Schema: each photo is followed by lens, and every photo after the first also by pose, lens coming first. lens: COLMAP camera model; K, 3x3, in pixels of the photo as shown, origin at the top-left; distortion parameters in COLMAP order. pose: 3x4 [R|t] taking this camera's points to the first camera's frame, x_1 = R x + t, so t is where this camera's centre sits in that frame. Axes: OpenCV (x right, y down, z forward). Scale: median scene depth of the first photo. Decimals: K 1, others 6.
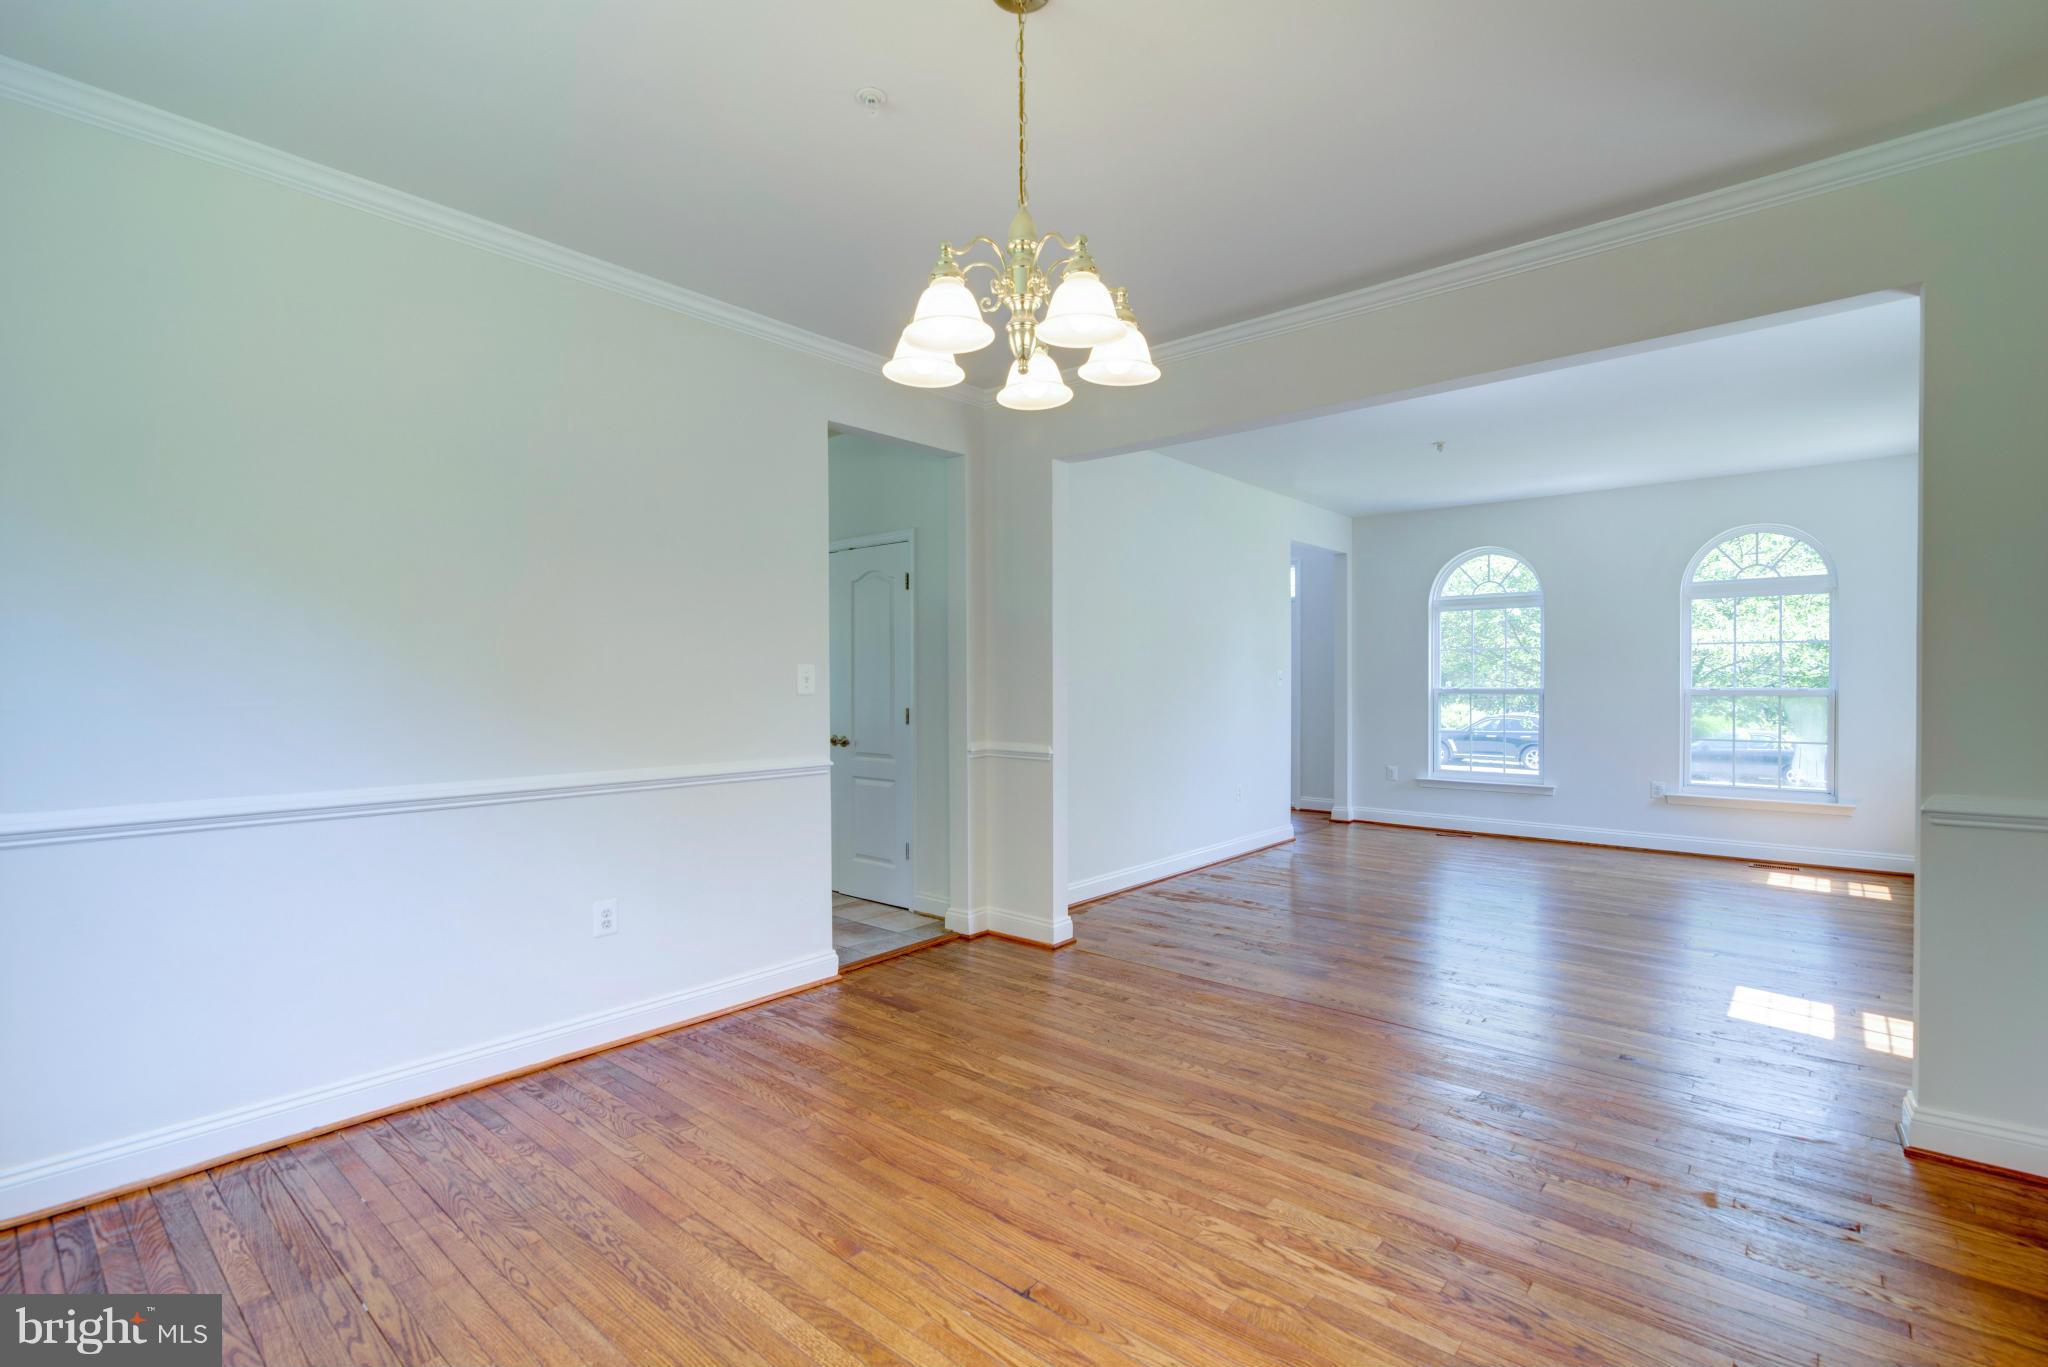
lens RADIAL K [[935.1, 0, 1025.0], [0, 935.1, 686.9], [0, 0, 1]] dist [-0.007572, 0.000028]
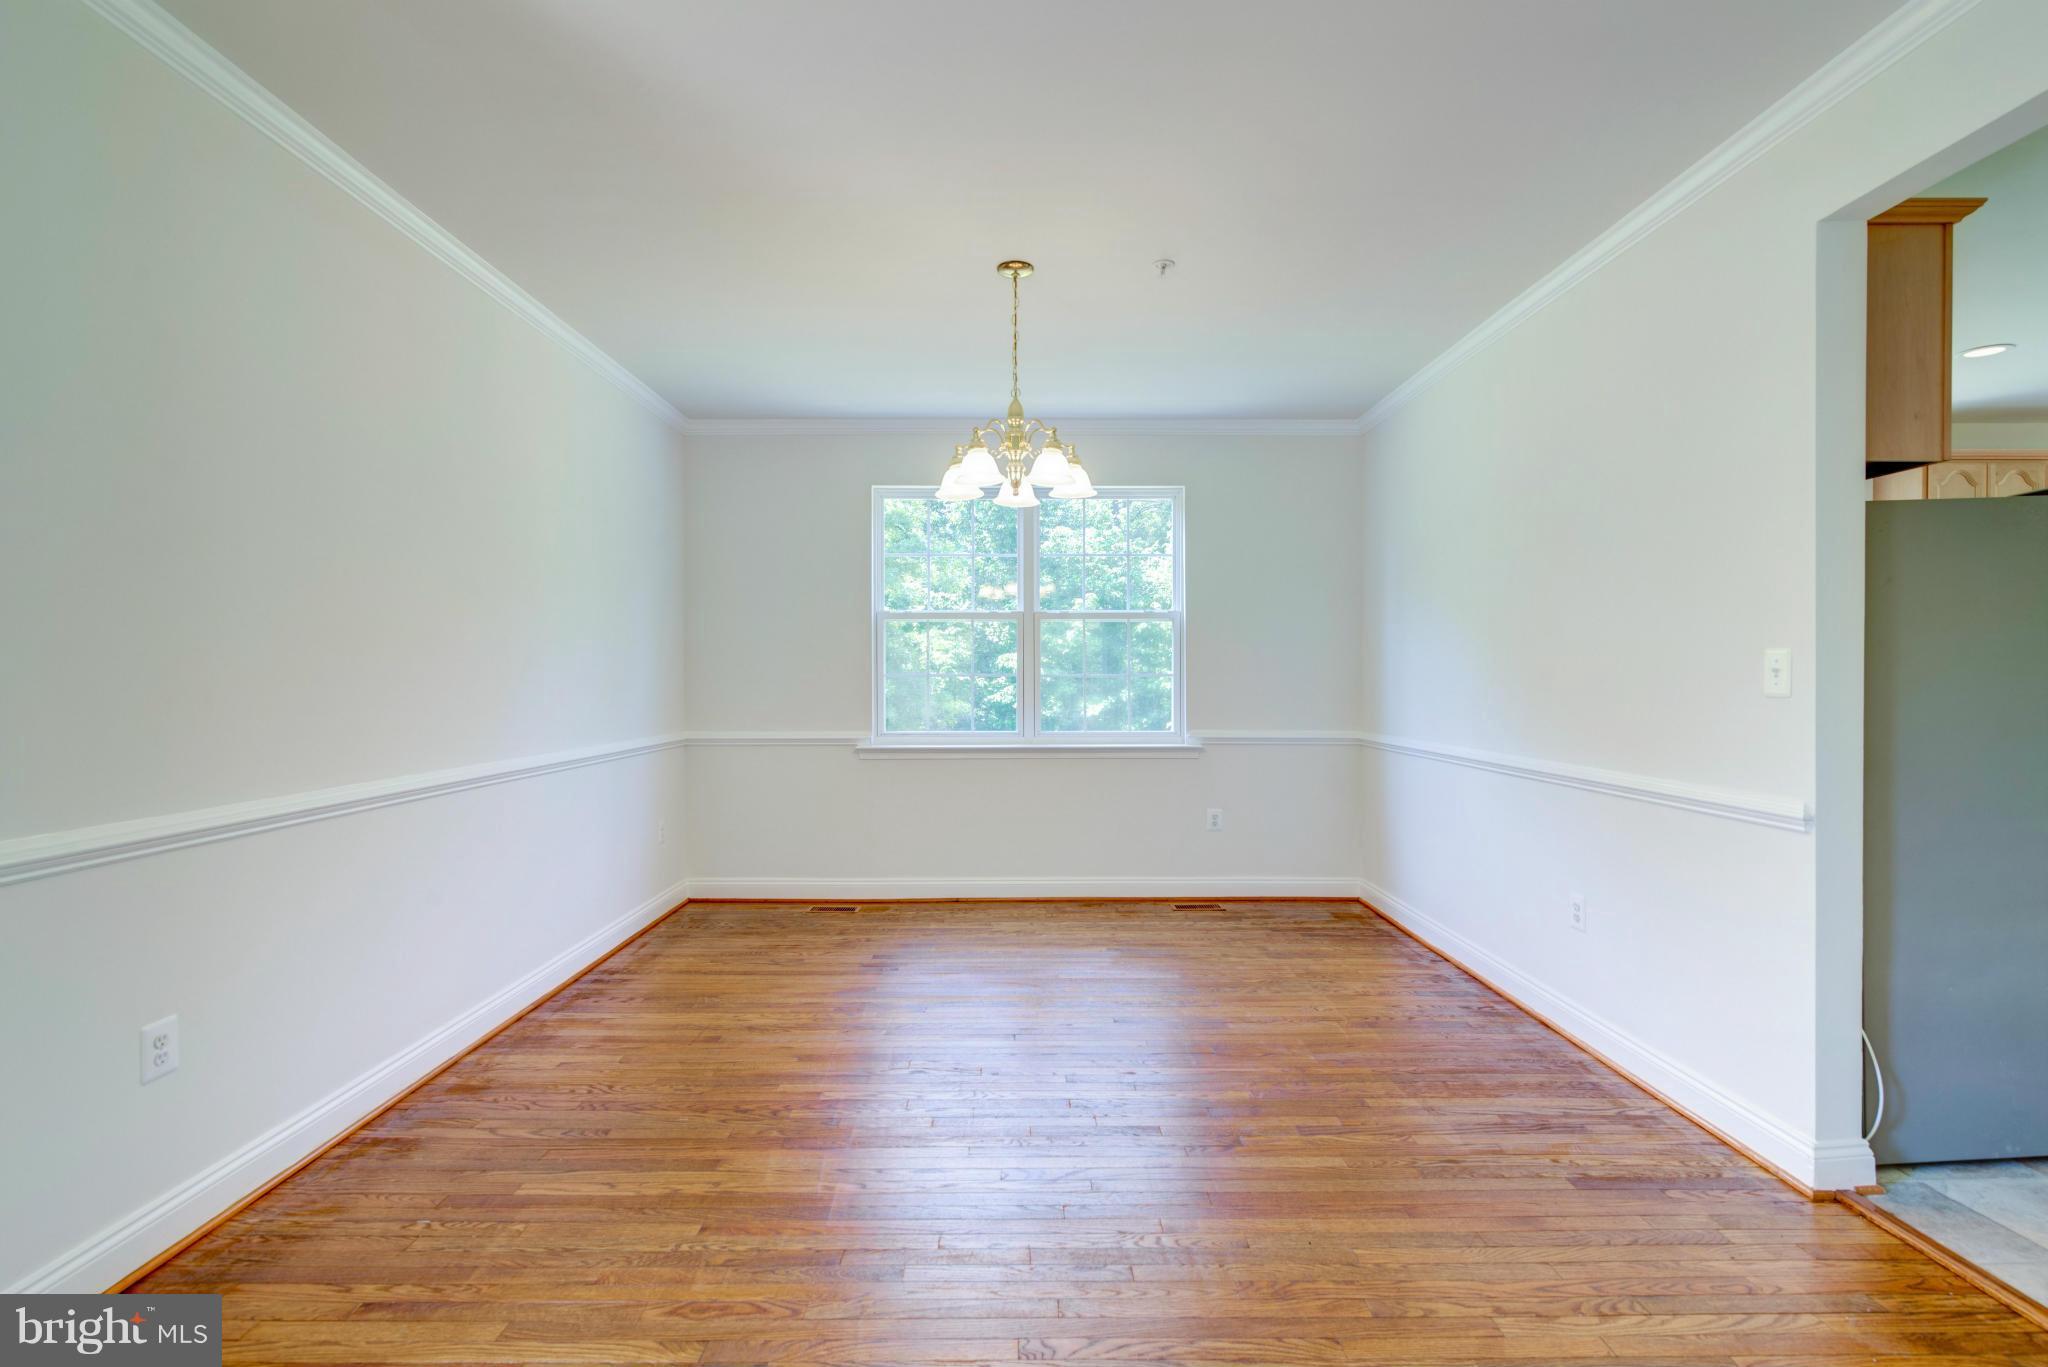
lens RADIAL K [[935.1, 0, 1019.5], [0, 935.1, 690.2], [0, 0, 1]] dist [-0.007572, 0.000028]
pose [[-0.754959, 0.013028, -0.655642, 0.316199], [0.001397, 0.999832, 0.018259, -0.004641], [0.655770, 0.012868, -0.754851, 0.654167]]
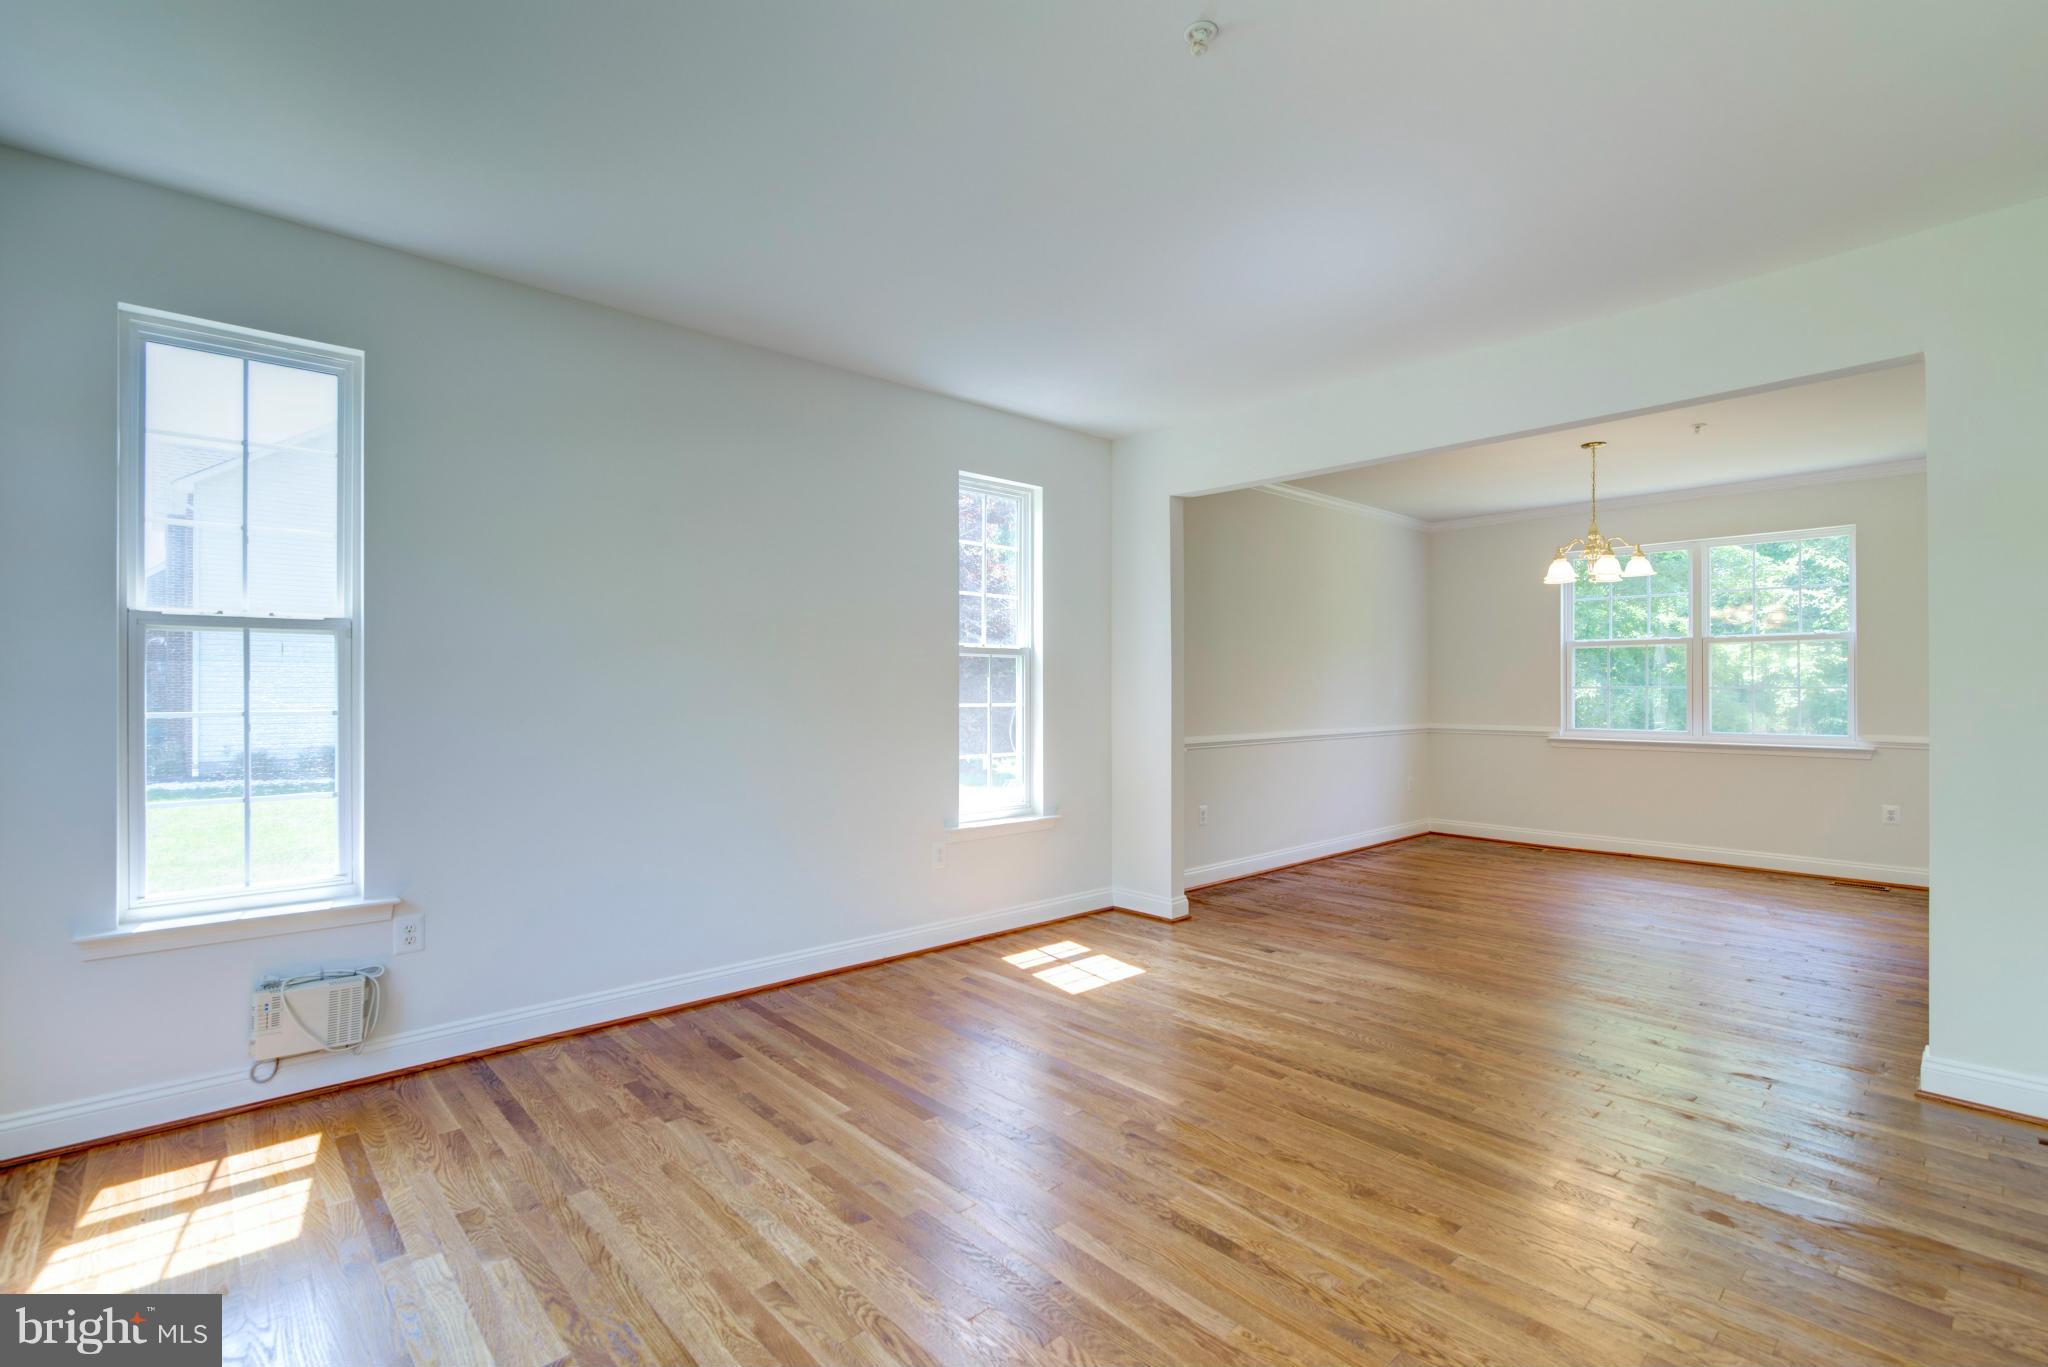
lens RADIAL K [[935.1, 0, 1037.1], [0, 935.1, 692.3], [0, 0, 1]] dist [-0.007572, 0.000028]
pose [[-0.994492, 0.001781, 0.104796, 0.394510], [0.002672, 0.999961, 0.008359, -0.007430], [-0.104777, 0.008593, -0.994459, 1.140407]]
